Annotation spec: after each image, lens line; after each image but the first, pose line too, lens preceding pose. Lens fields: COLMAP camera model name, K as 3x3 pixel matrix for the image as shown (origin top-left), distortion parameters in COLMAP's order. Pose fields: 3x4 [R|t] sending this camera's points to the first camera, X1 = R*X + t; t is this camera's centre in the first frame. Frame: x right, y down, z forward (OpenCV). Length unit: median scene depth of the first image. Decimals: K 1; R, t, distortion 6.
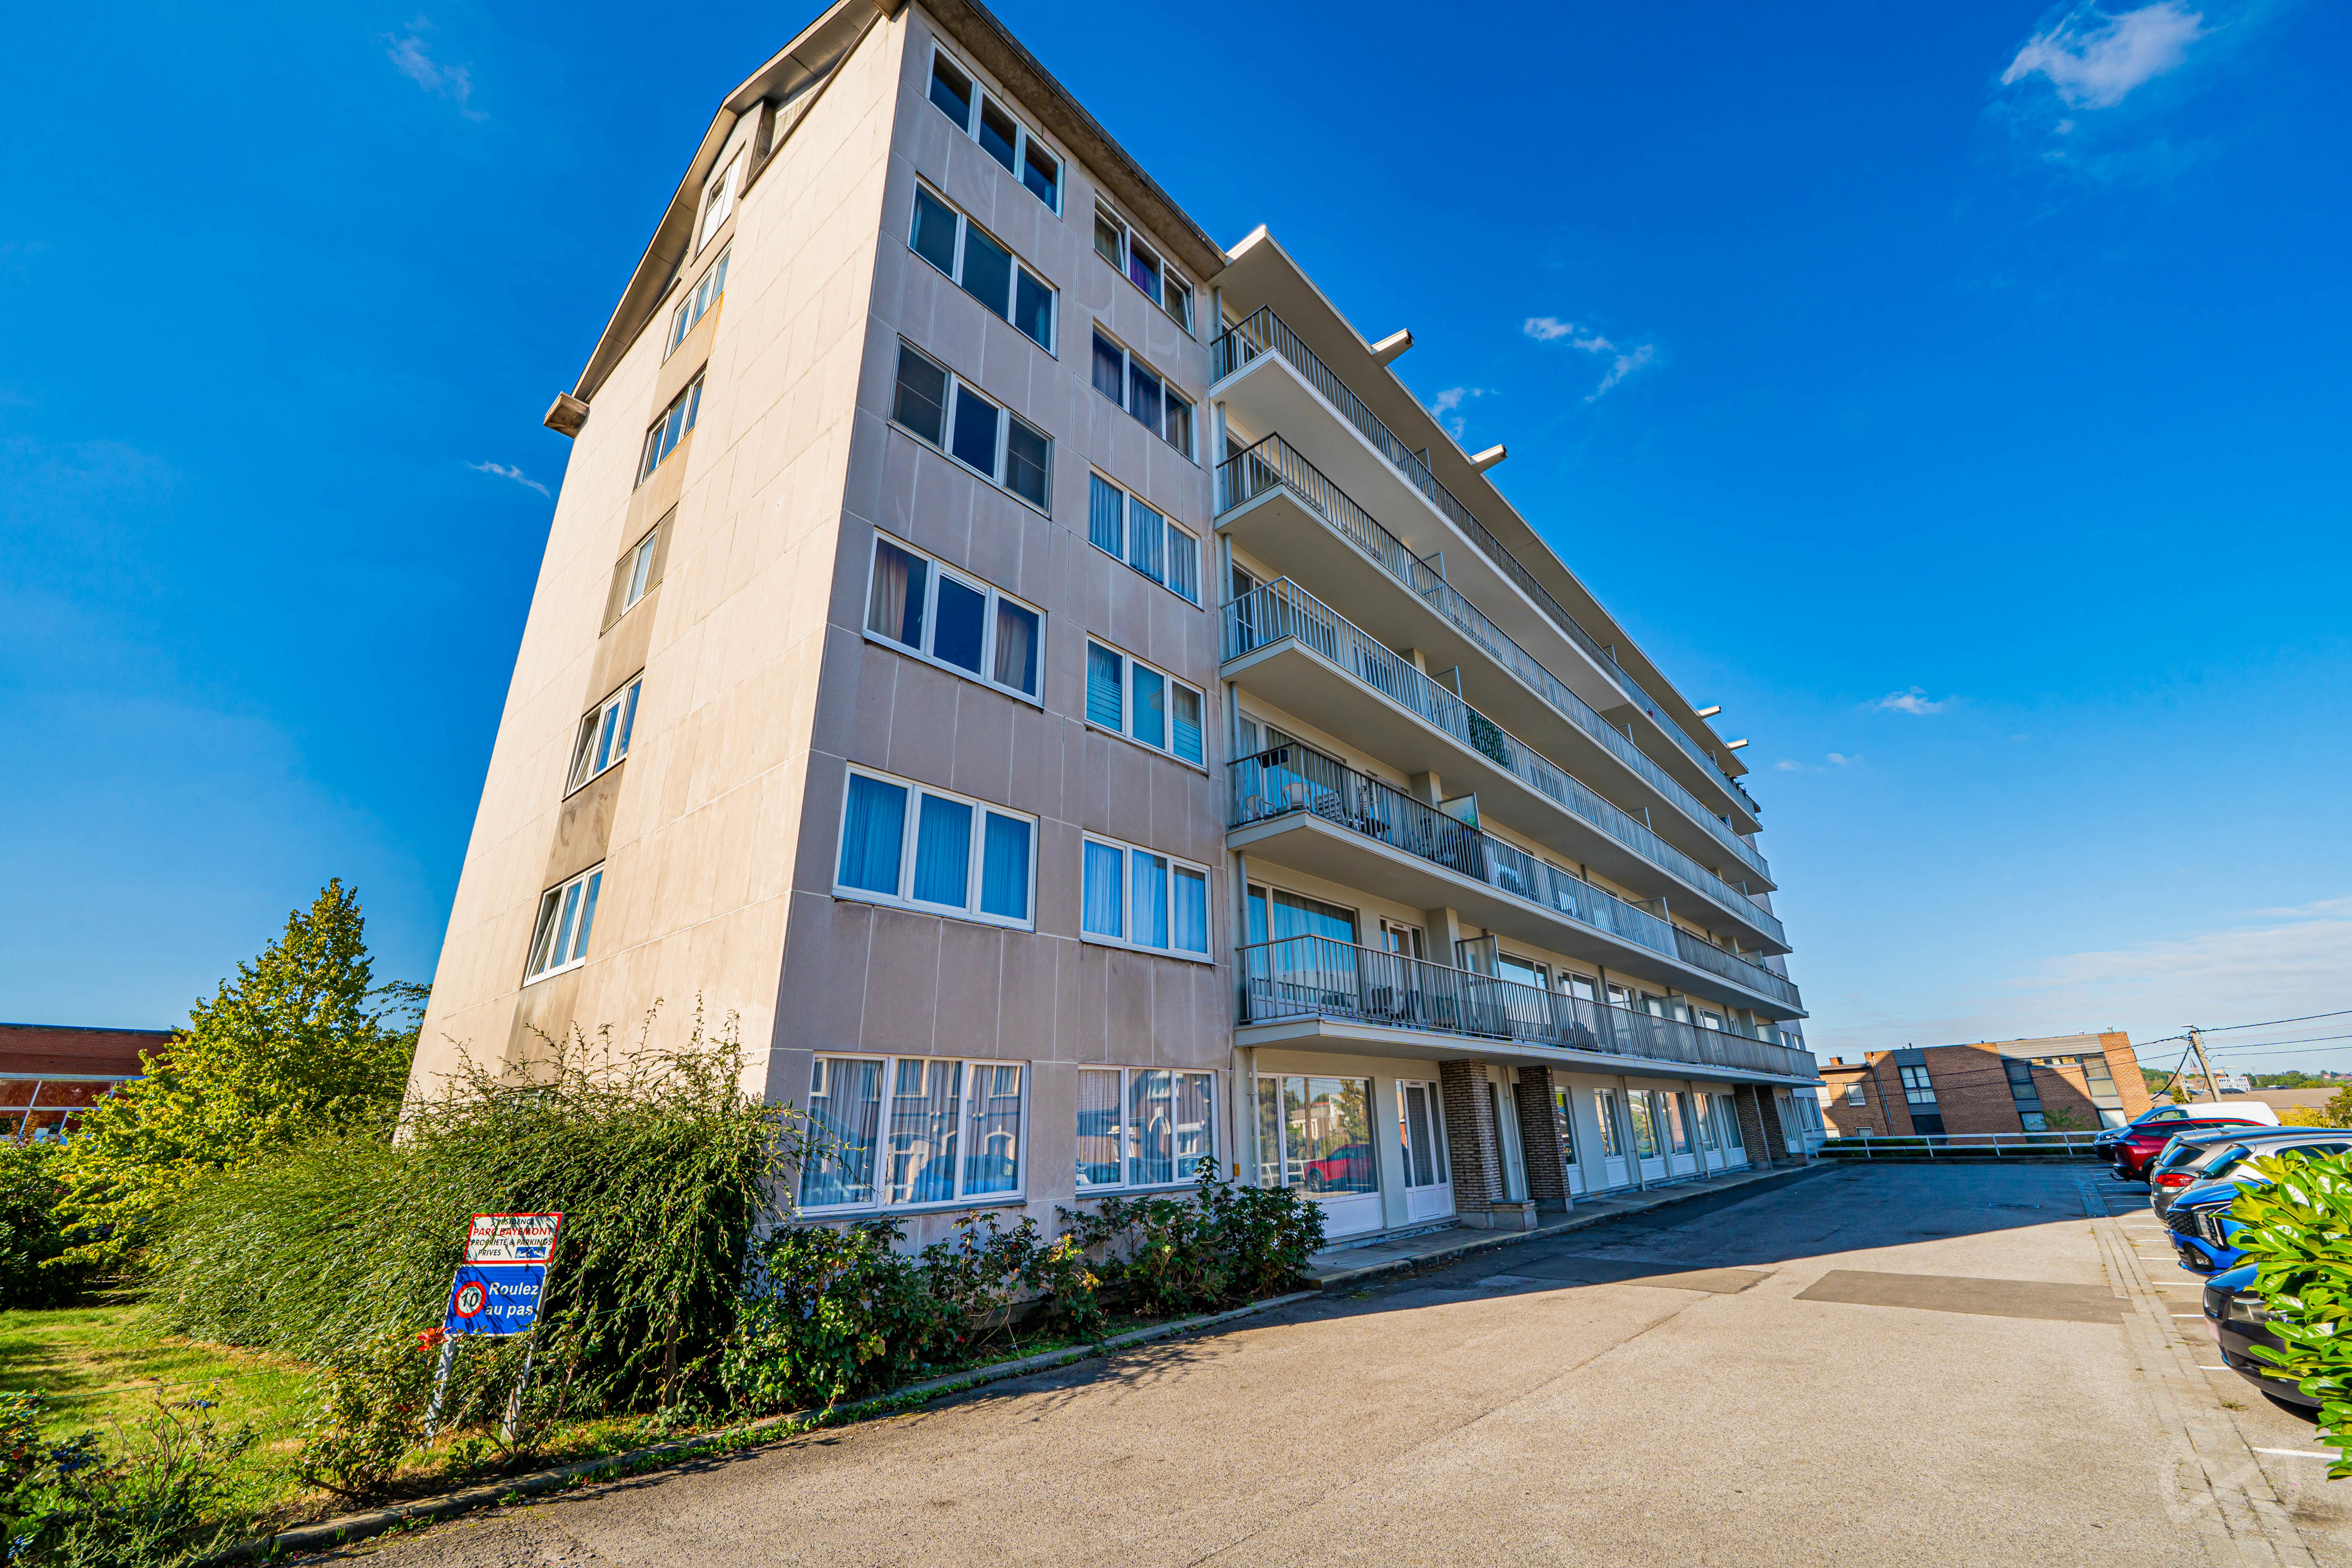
lens RADIAL K [[936.3, 0, 1234.0], [0, 936.3, 776.4], [0, 0, 1]] dist [-0.002573, -0.000058]
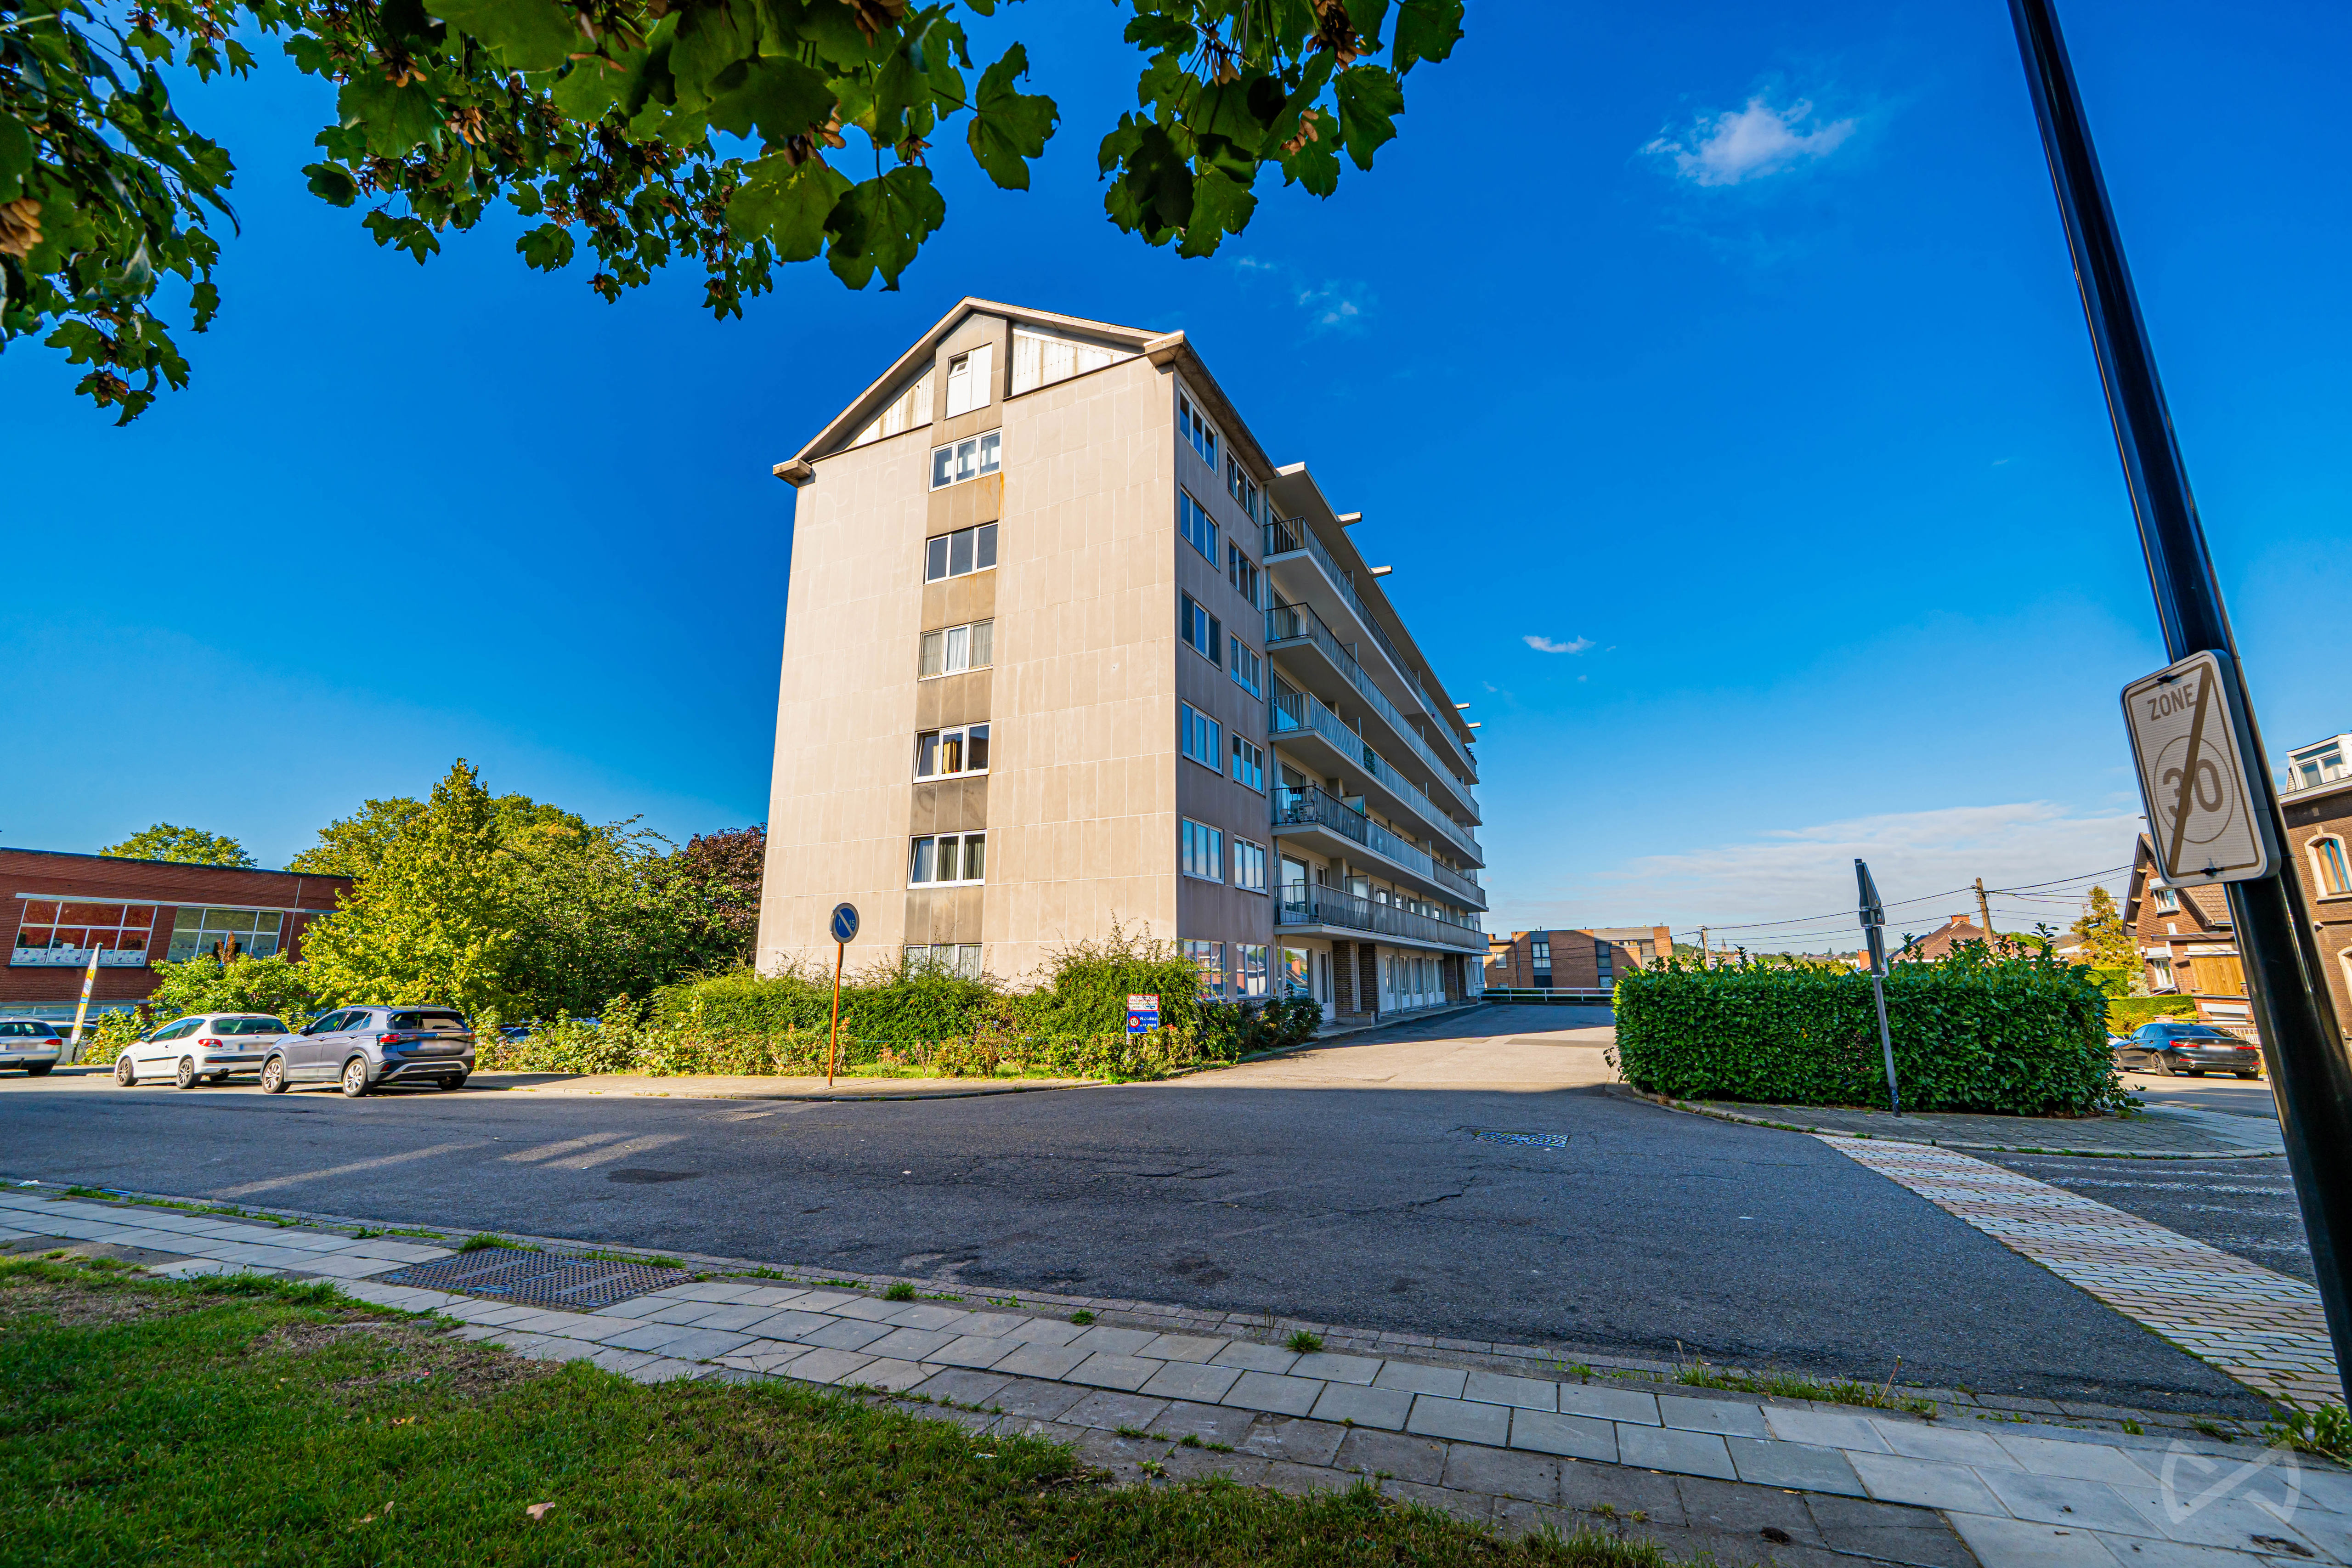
lens RADIAL K [[936.3, 0, 1177.0], [0, 936.3, 780.4], [0, 0, 1]] dist [-0.002573, -0.000058]
pose [[0.967881, 0.076005, 0.239644, -0.467026], [-0.112289, 0.983538, 0.141581, -0.200734], [-0.224938, -0.163943, 0.960482, -0.562826]]
